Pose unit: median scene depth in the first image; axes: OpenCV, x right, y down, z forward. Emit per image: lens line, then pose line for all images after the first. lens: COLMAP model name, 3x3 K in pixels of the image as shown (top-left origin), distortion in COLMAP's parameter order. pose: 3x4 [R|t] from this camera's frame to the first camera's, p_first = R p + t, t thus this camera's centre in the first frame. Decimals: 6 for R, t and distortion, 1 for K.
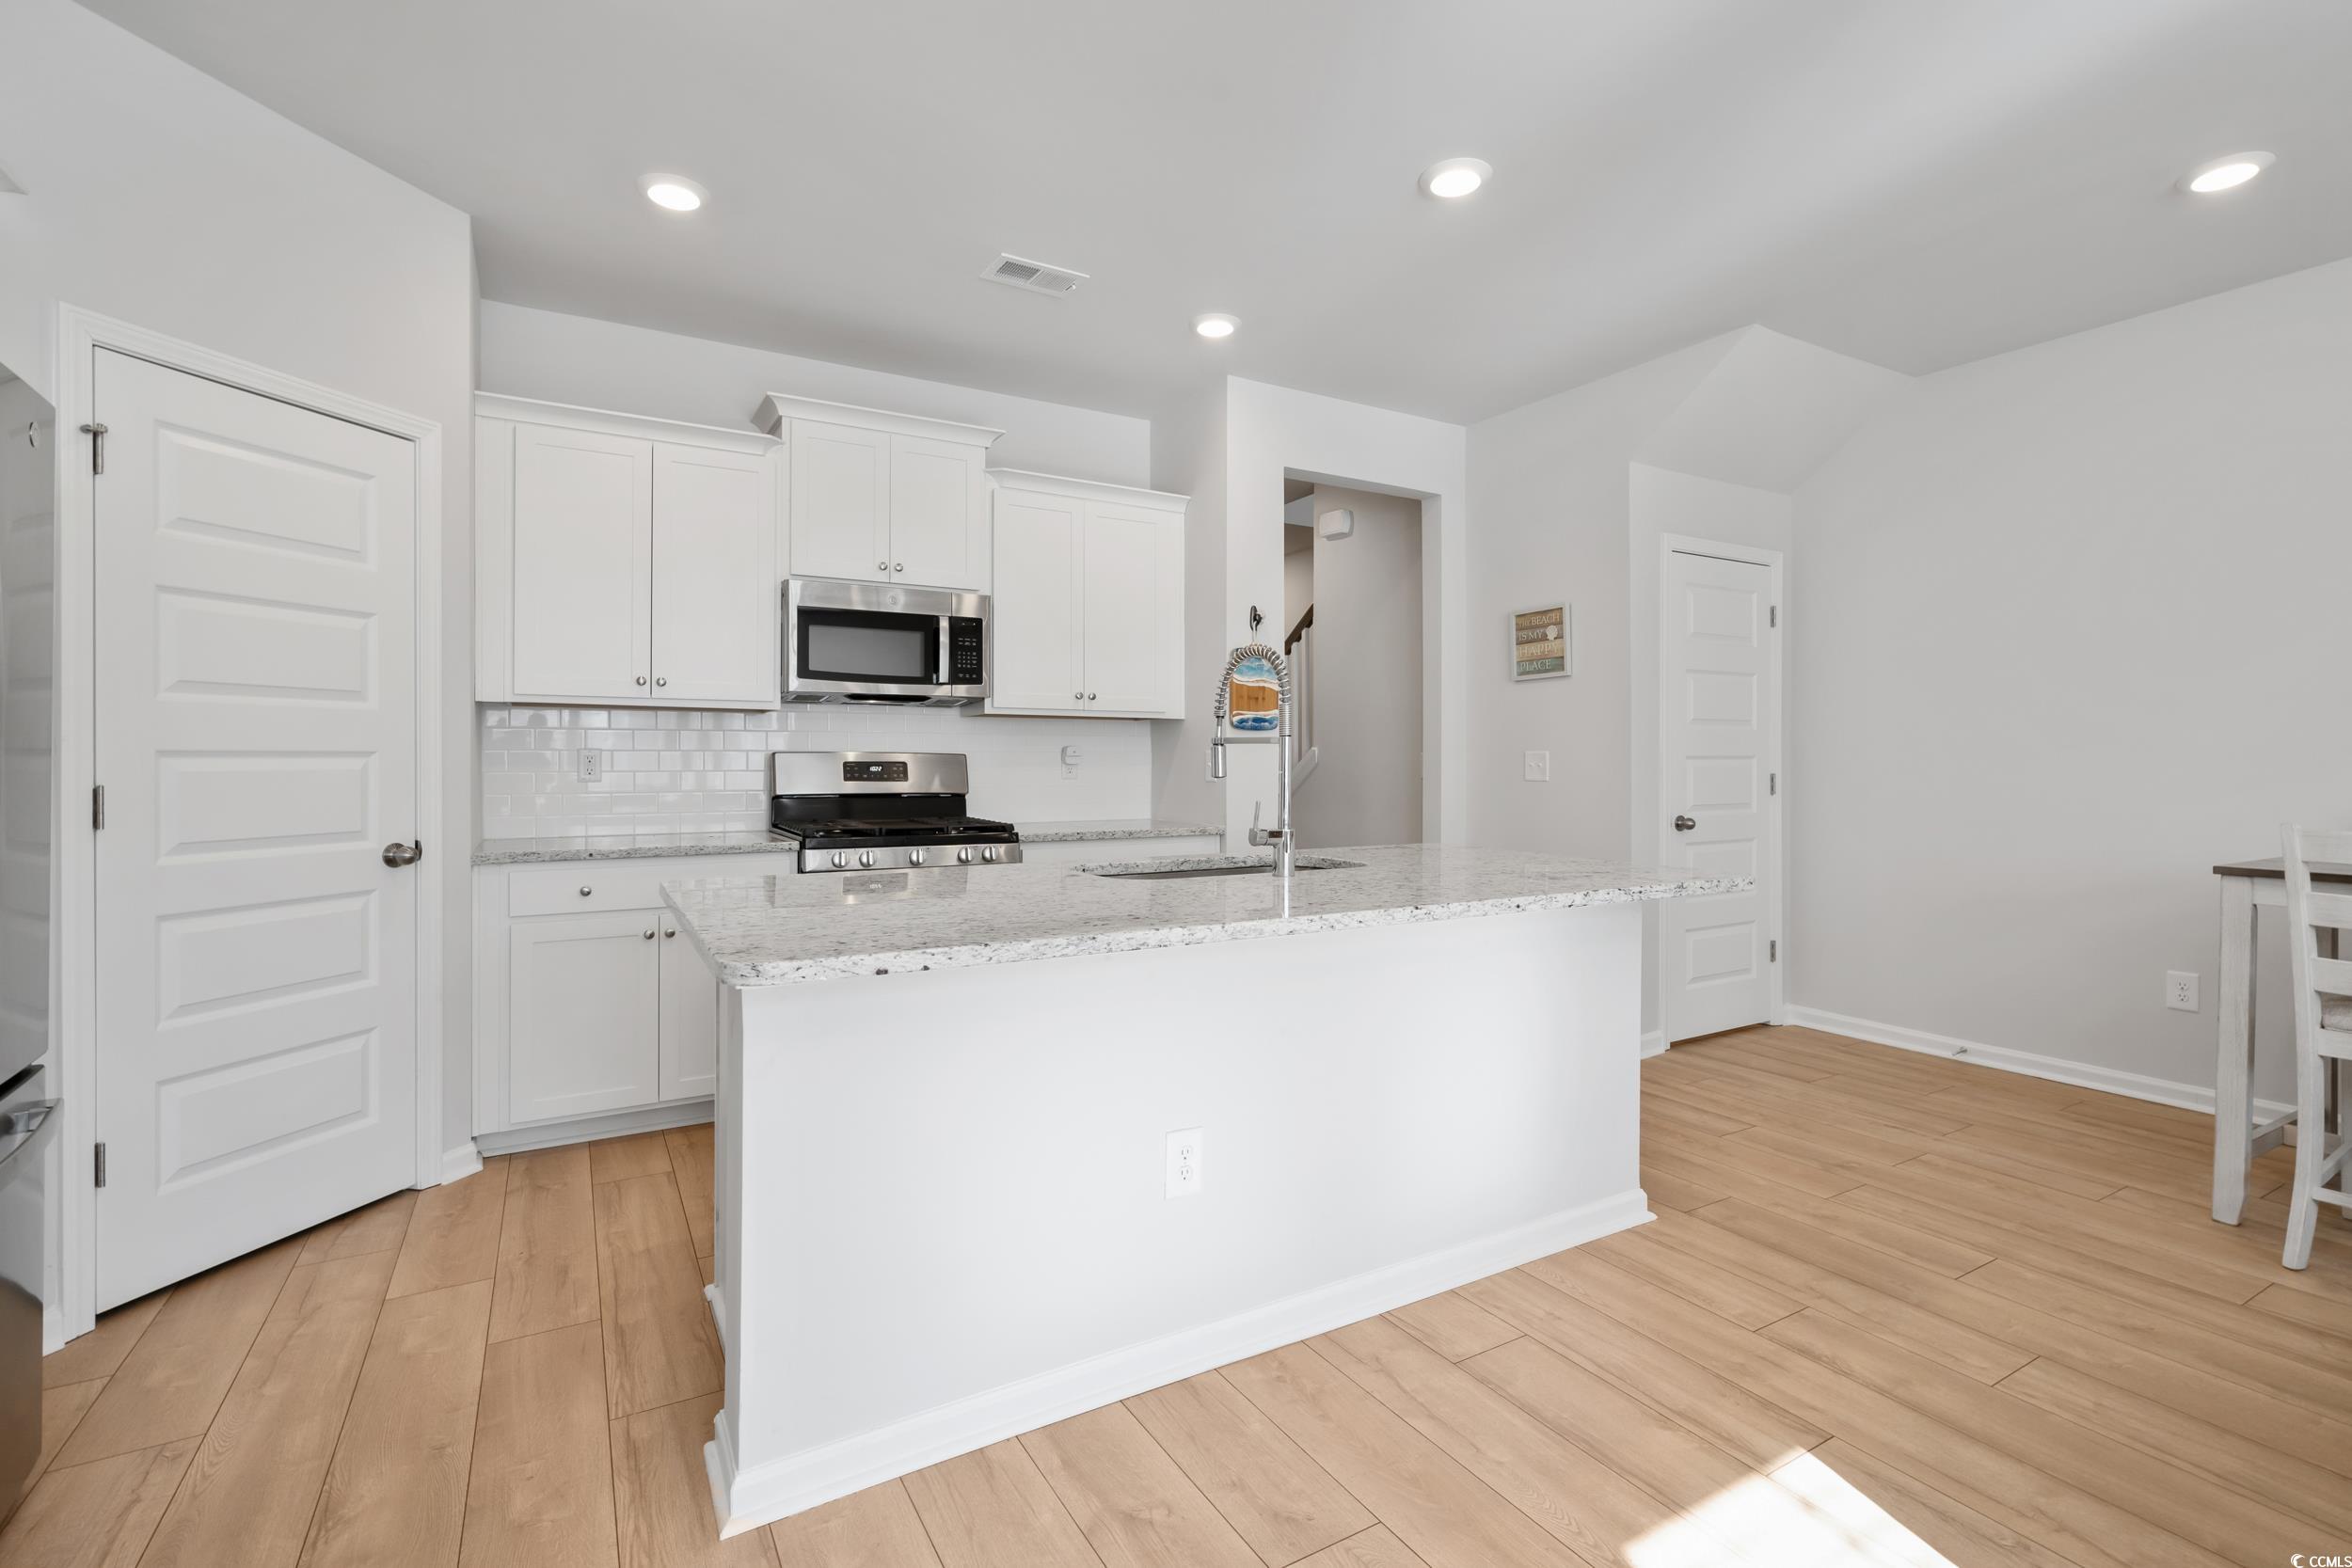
lens RADIAL K [[1066.1, 0, 1187.1], [0, 1066.1, 781.4], [0, 0, 1]] dist [-0.002231, 0.000122]
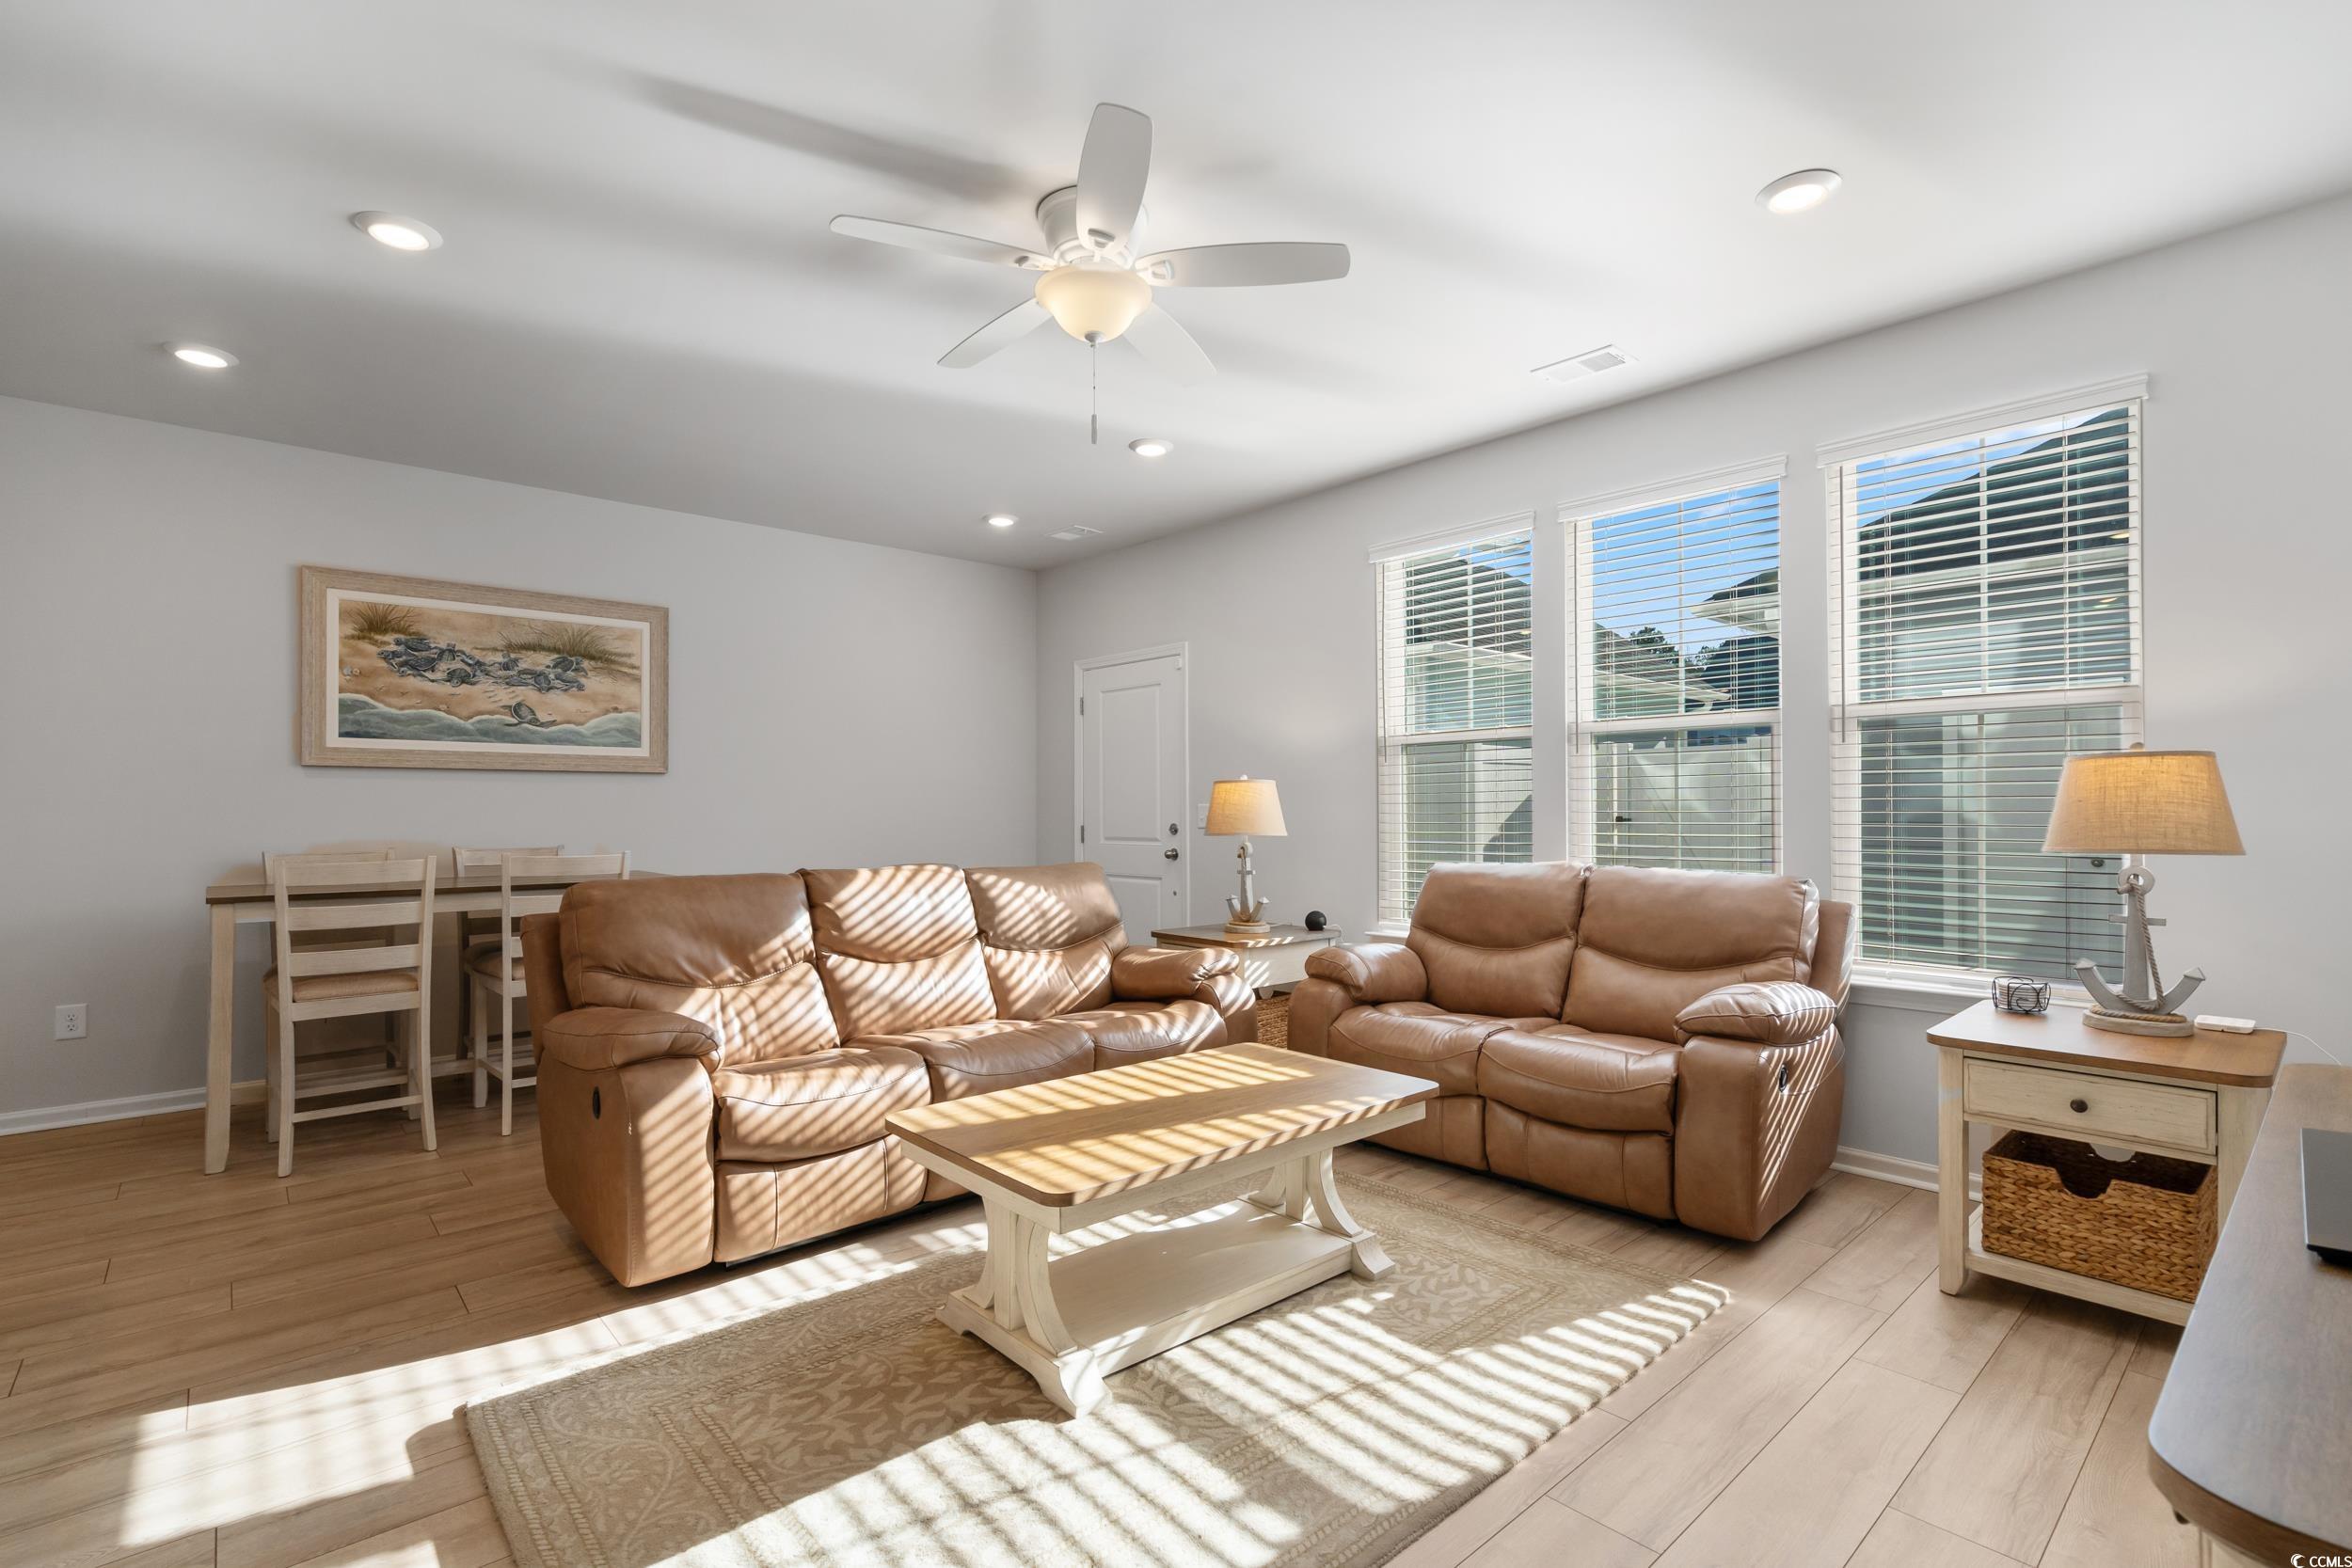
lens RADIAL K [[1076.1, 0, 1181.1], [0, 1076.1, 785.8], [0, 0, 1]] dist [-0.002696, -0.000251]
pose [[-0.189759, 0.022251, 0.981579, -0.366324], [0.024506, 0.999539, -0.017921, -0.001065], [-0.981525, 0.020654, -0.190217, 0.063351]]
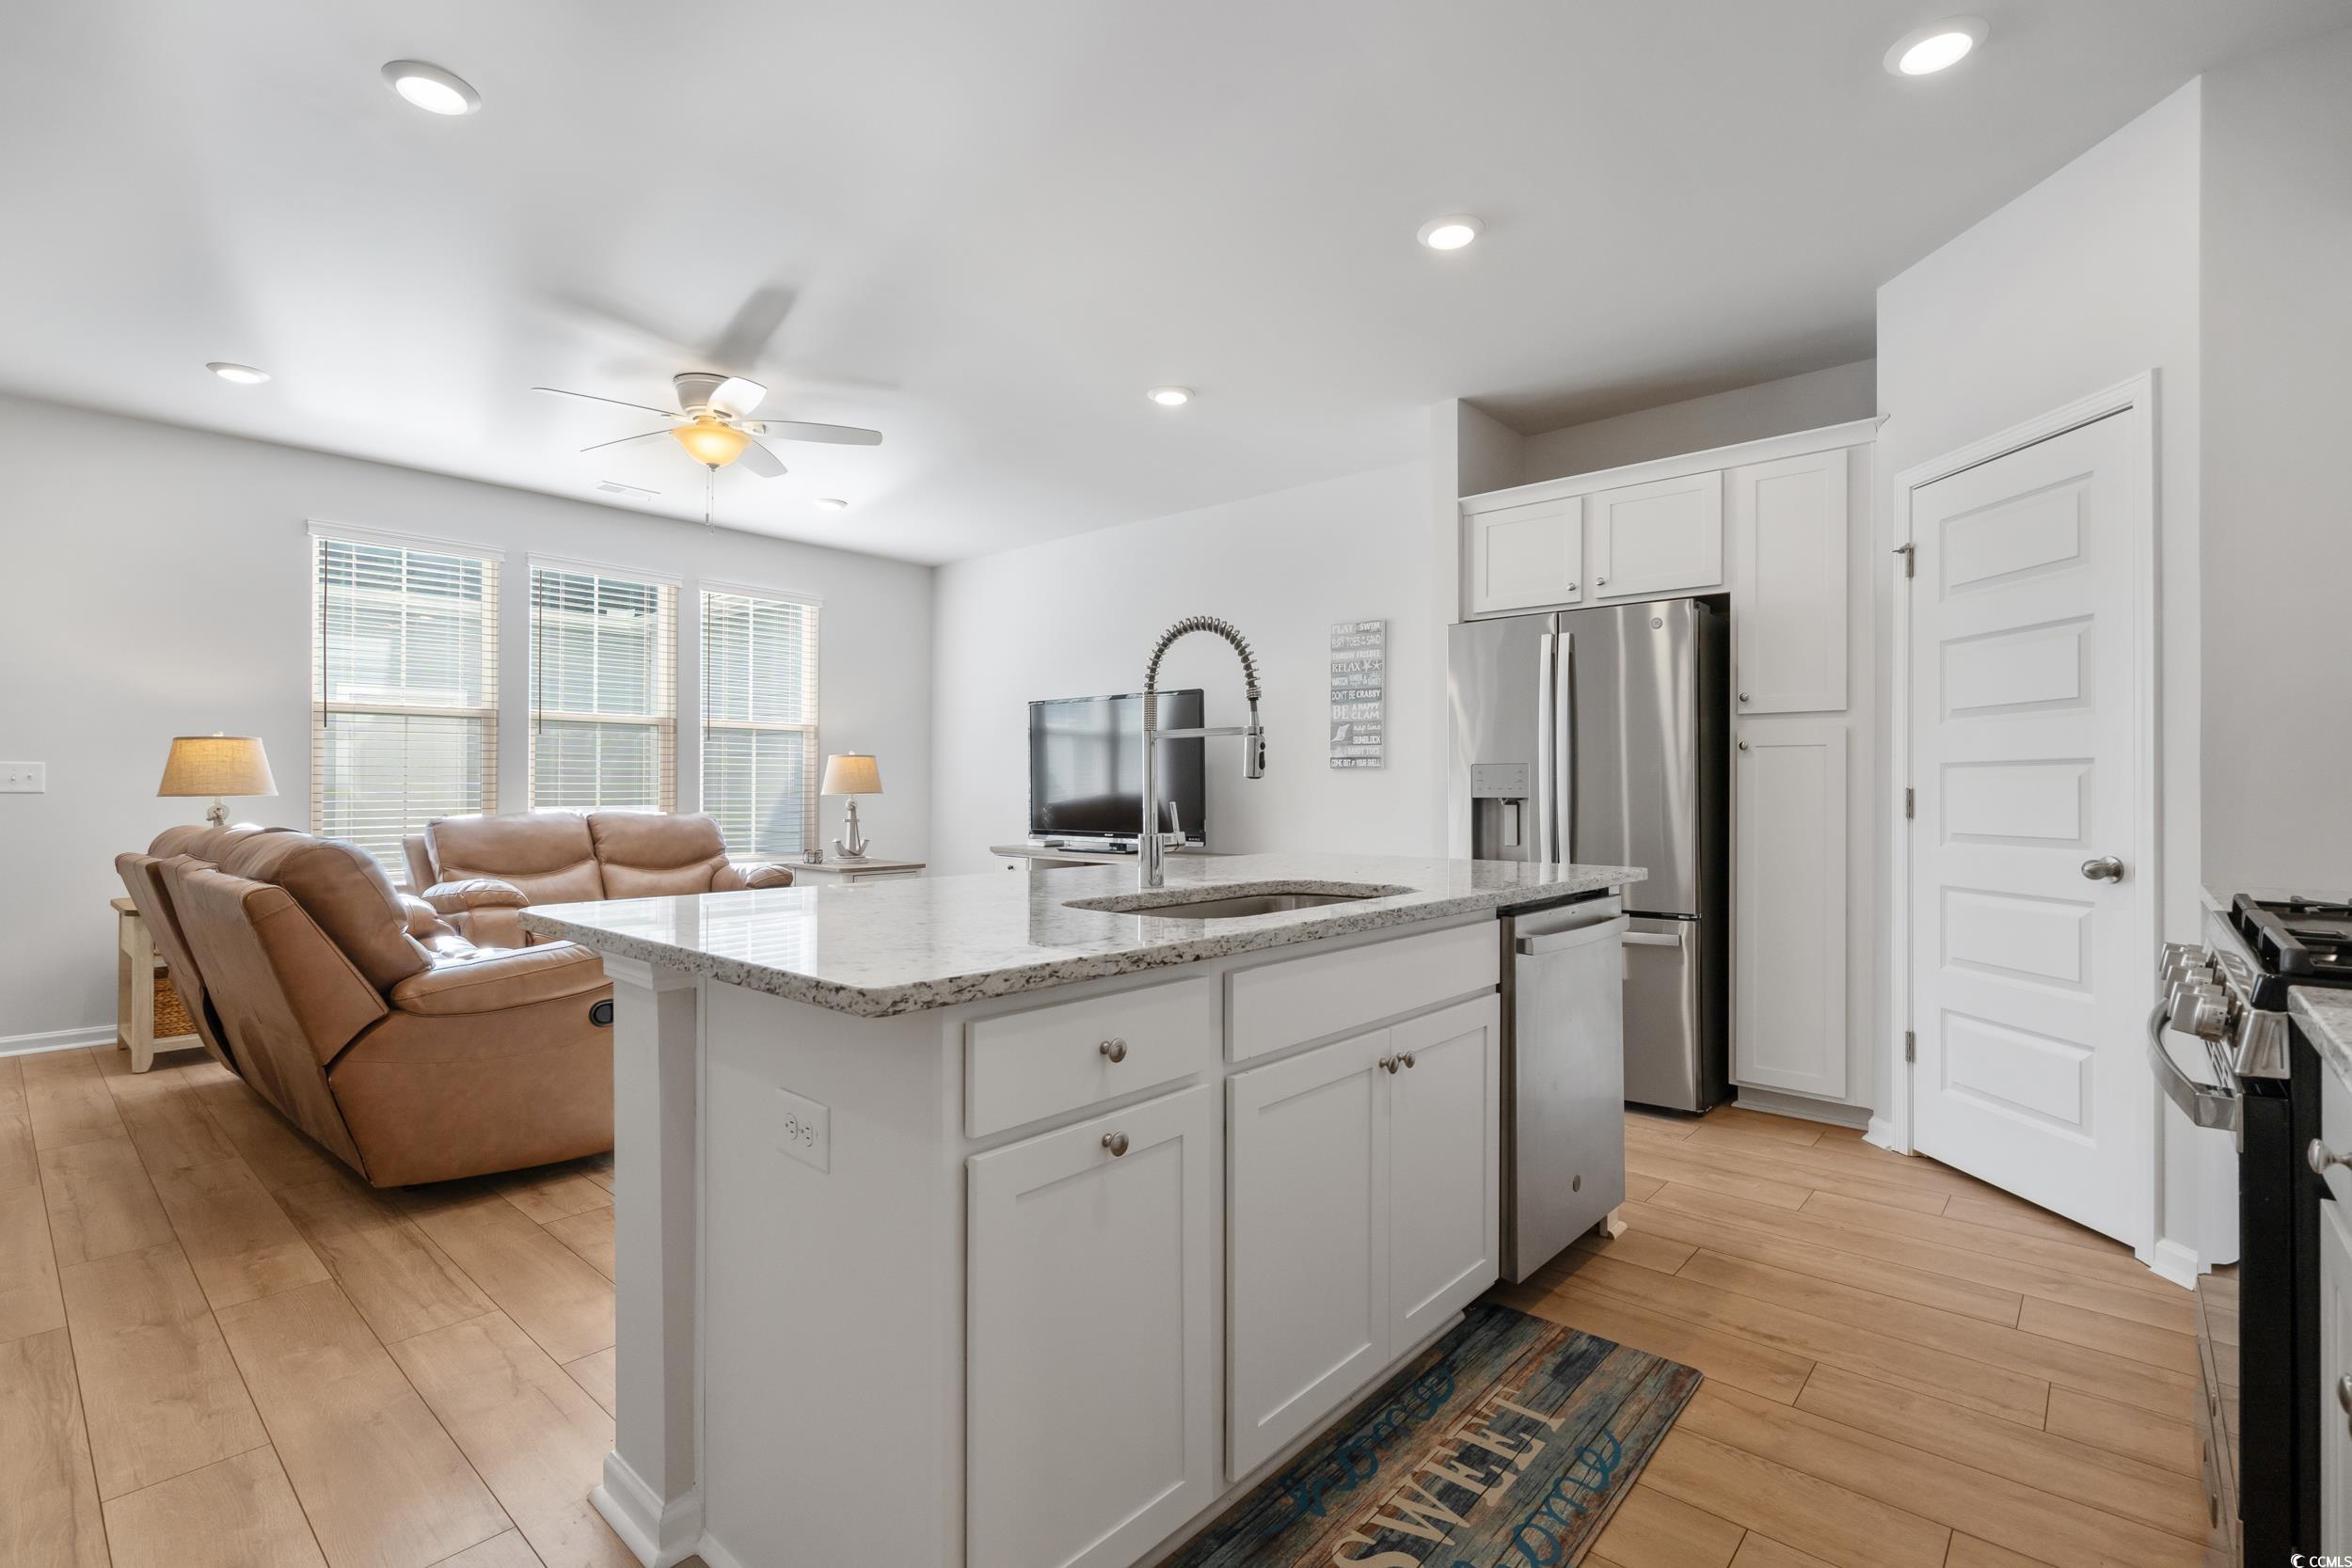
lens RADIAL K [[1066.1, 0, 1187.1], [0, 1066.1, 781.4], [0, 0, 1]] dist [-0.002231, 0.000122]
pose [[-0.949676, -0.008278, -0.313123, 0.216766], [-0.012928, 0.999835, 0.012775, -0.006146], [0.312966, 0.016180, -0.949627, 1.166435]]
